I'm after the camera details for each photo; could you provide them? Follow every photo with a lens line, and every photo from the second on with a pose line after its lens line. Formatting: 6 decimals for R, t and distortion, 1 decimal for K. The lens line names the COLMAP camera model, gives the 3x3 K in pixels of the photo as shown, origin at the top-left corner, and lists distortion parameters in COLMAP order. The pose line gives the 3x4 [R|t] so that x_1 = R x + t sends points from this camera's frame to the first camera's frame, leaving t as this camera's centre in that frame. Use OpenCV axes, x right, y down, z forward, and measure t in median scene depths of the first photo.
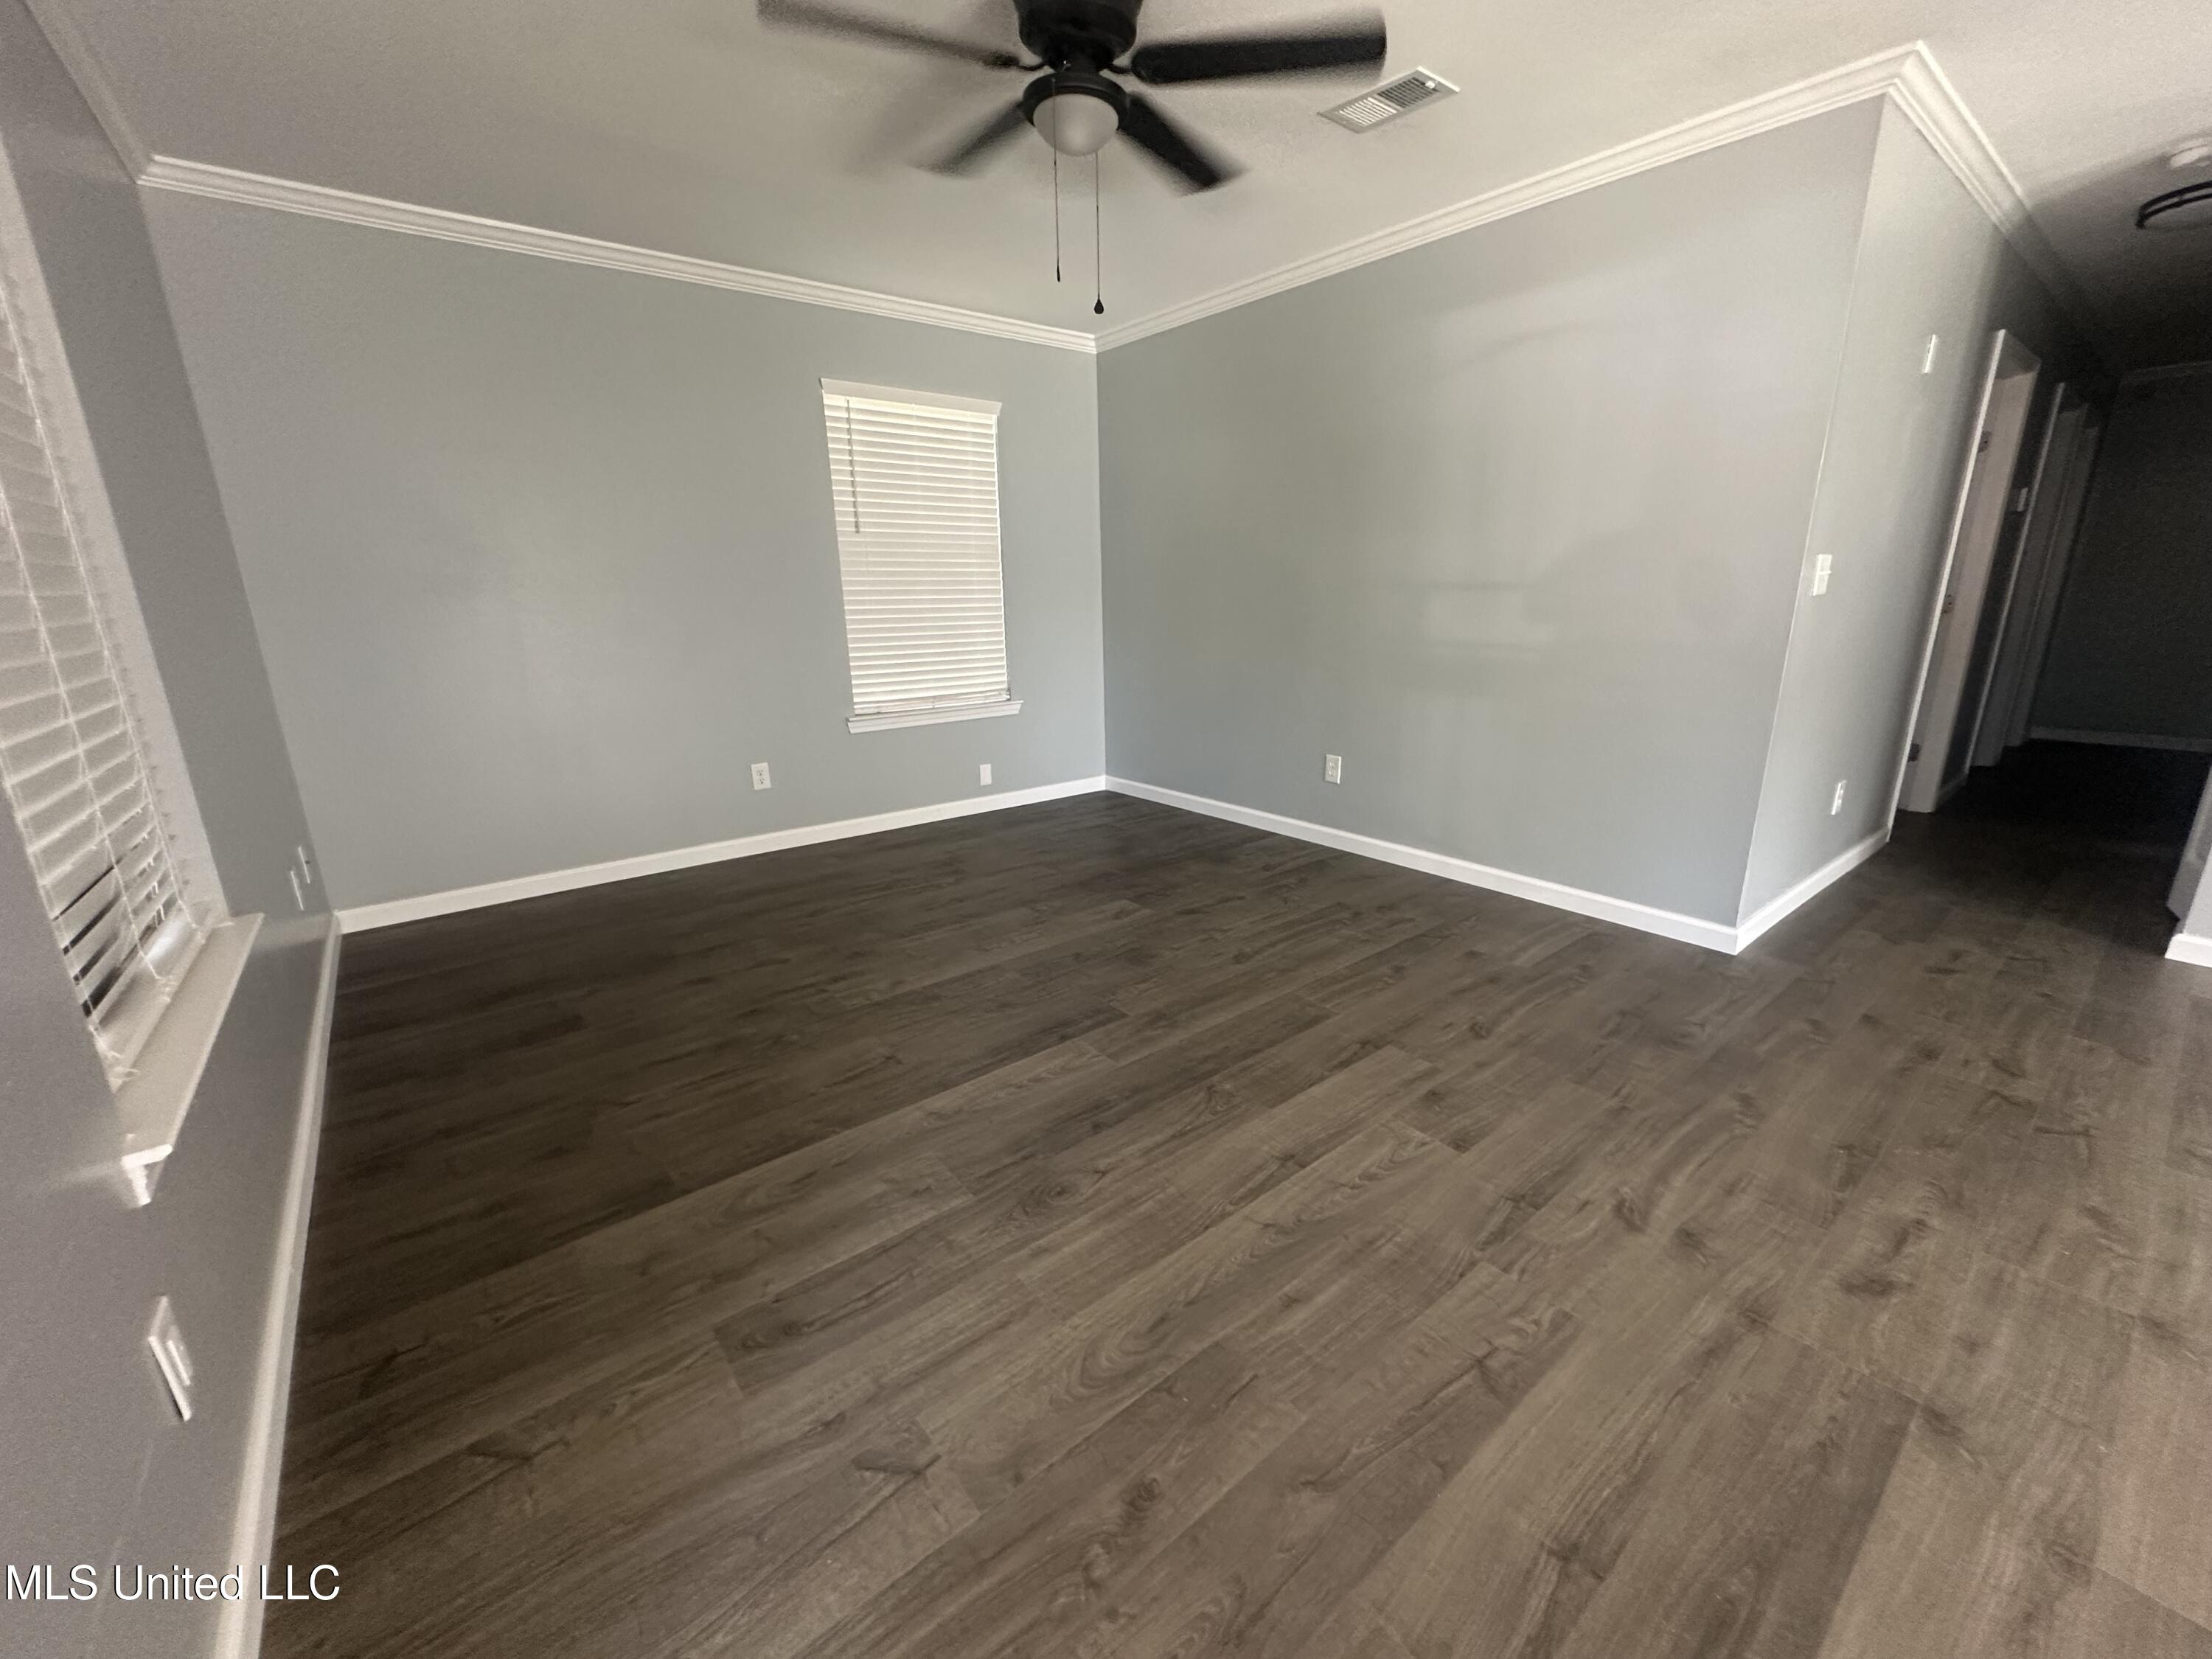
lens RADIAL K [[879.2, 0, 1110.1], [0, 879.2, 830.9], [0, 0, 1]] dist [-0.003712, 0.000249]
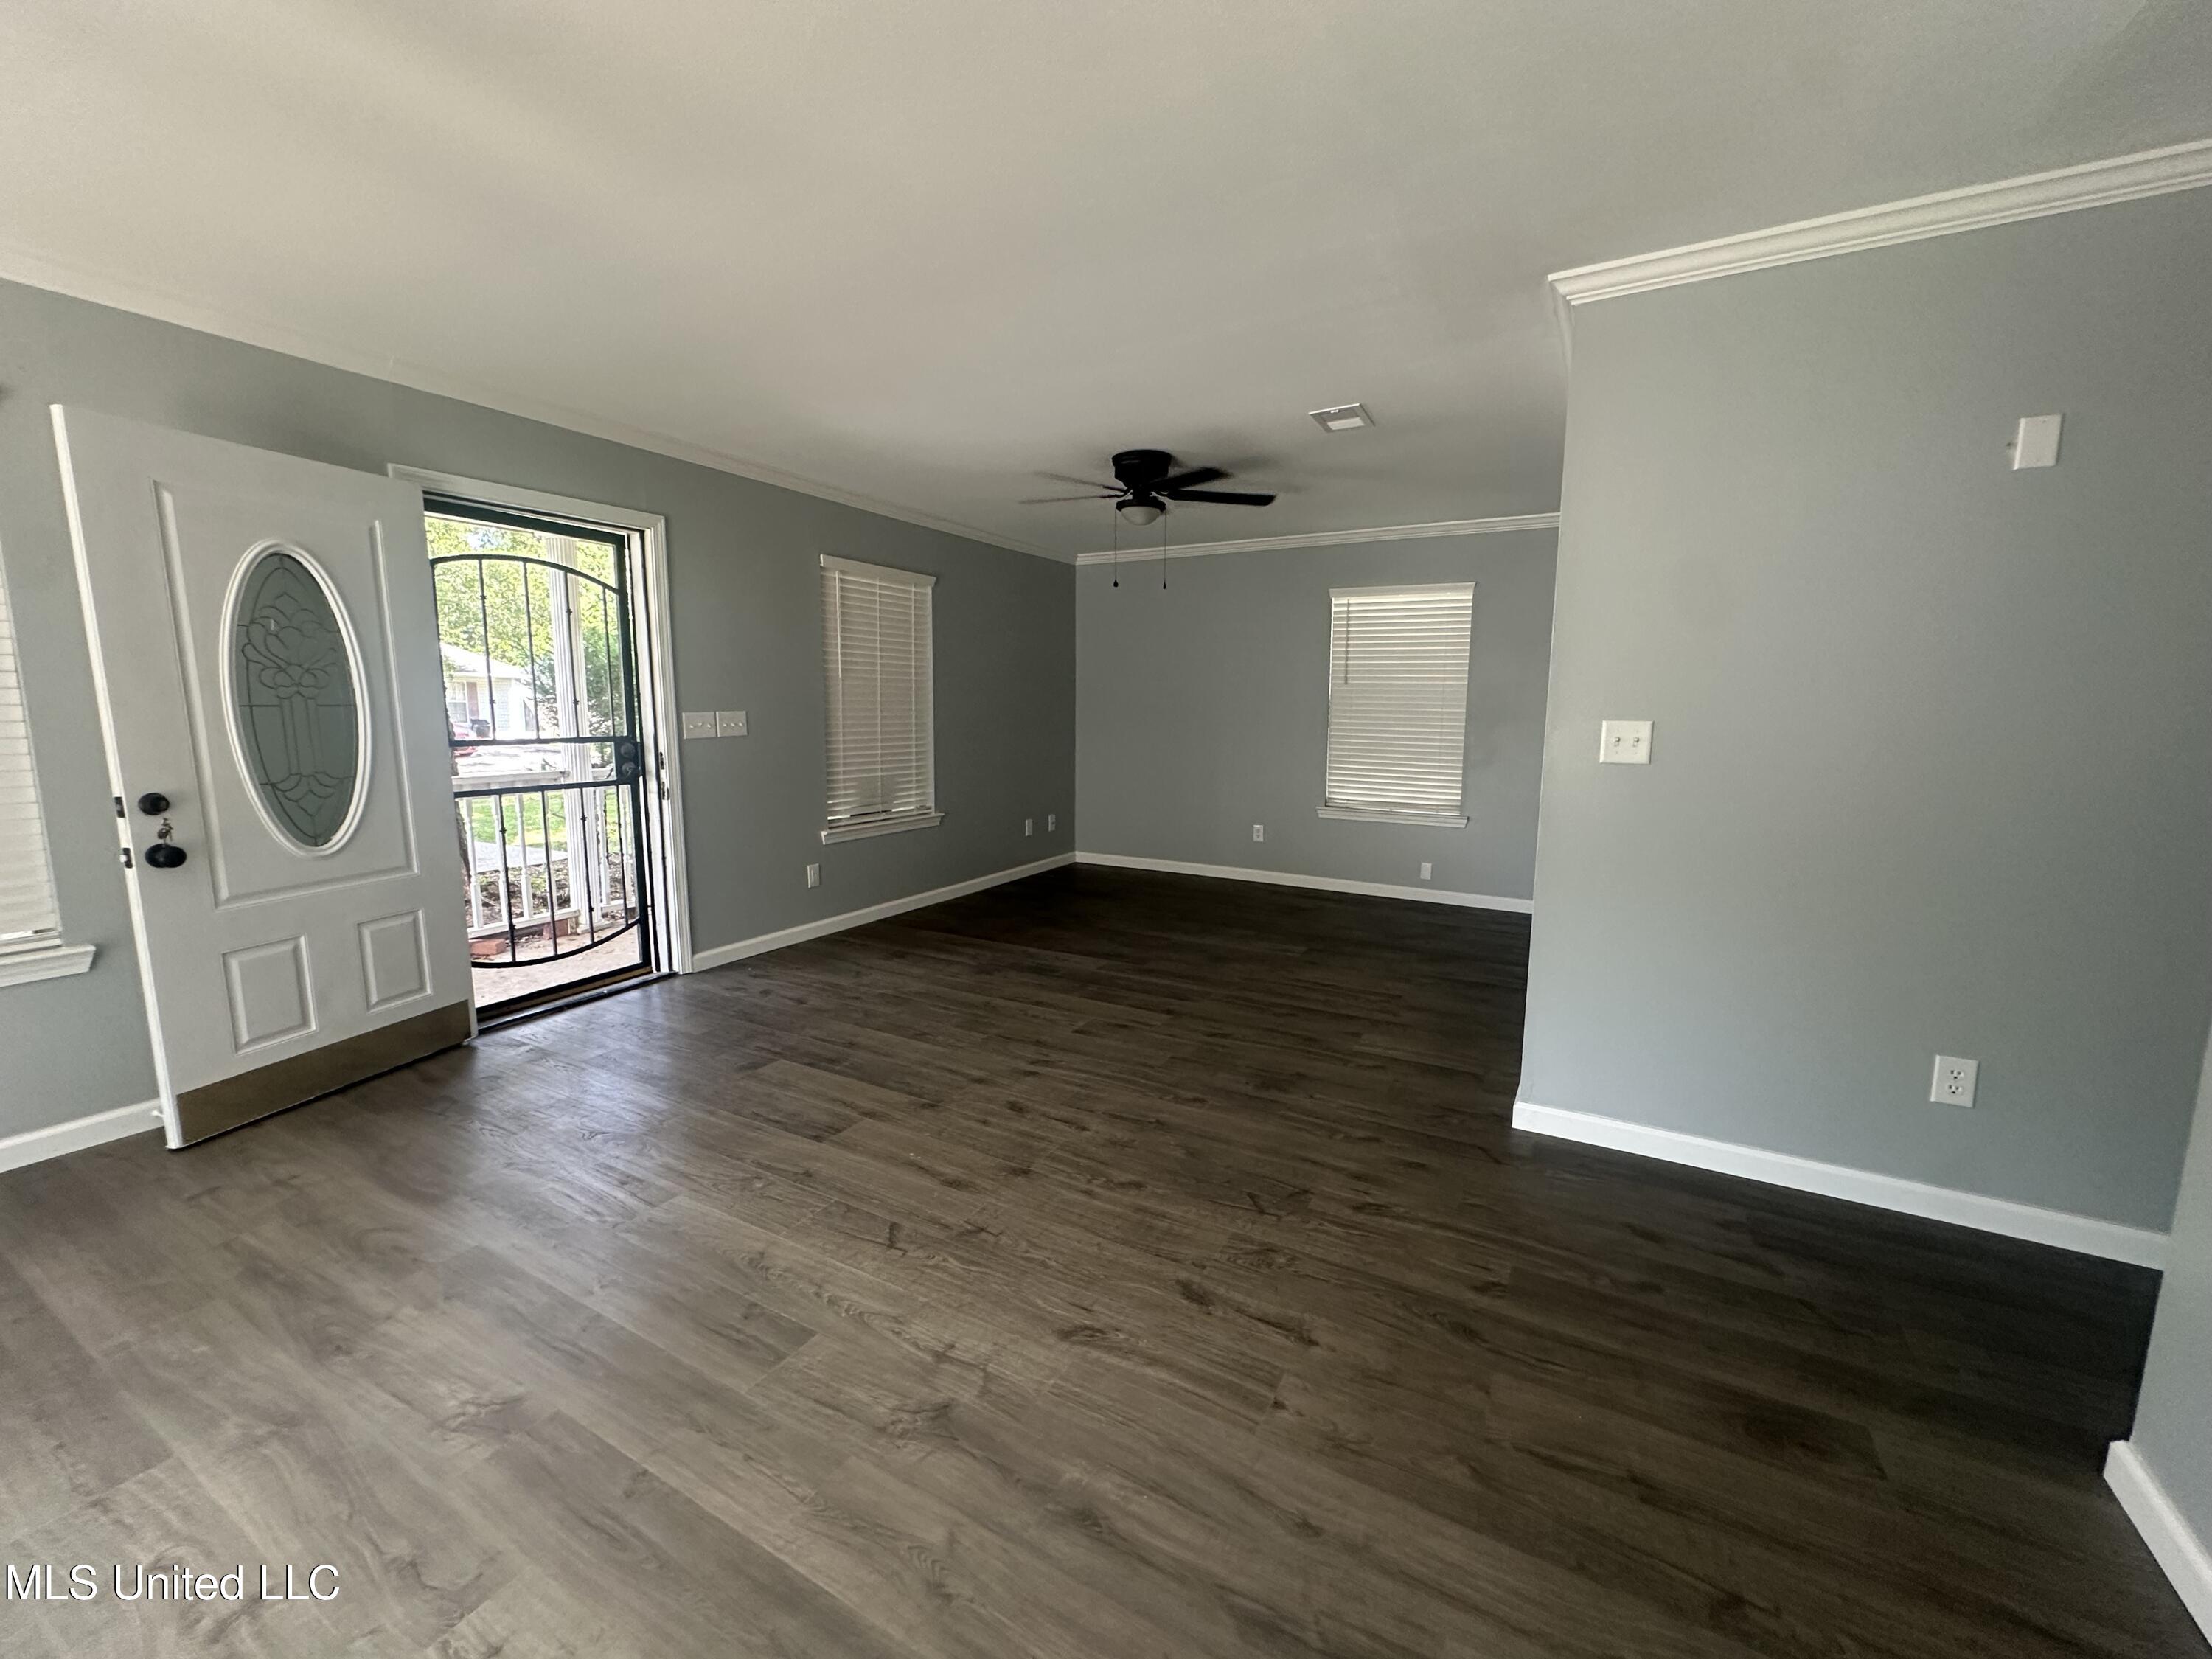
lens RADIAL K [[879.2, 0, 1105.5], [0, 879.2, 828.2], [0, 0, 1]] dist [-0.003712, 0.000249]
pose [[0.376676, 0.143858, -0.915107, 1.830747], [-0.266251, 0.962997, 0.041792, -0.121797], [0.887257, 0.227906, 0.401040, 0.212626]]
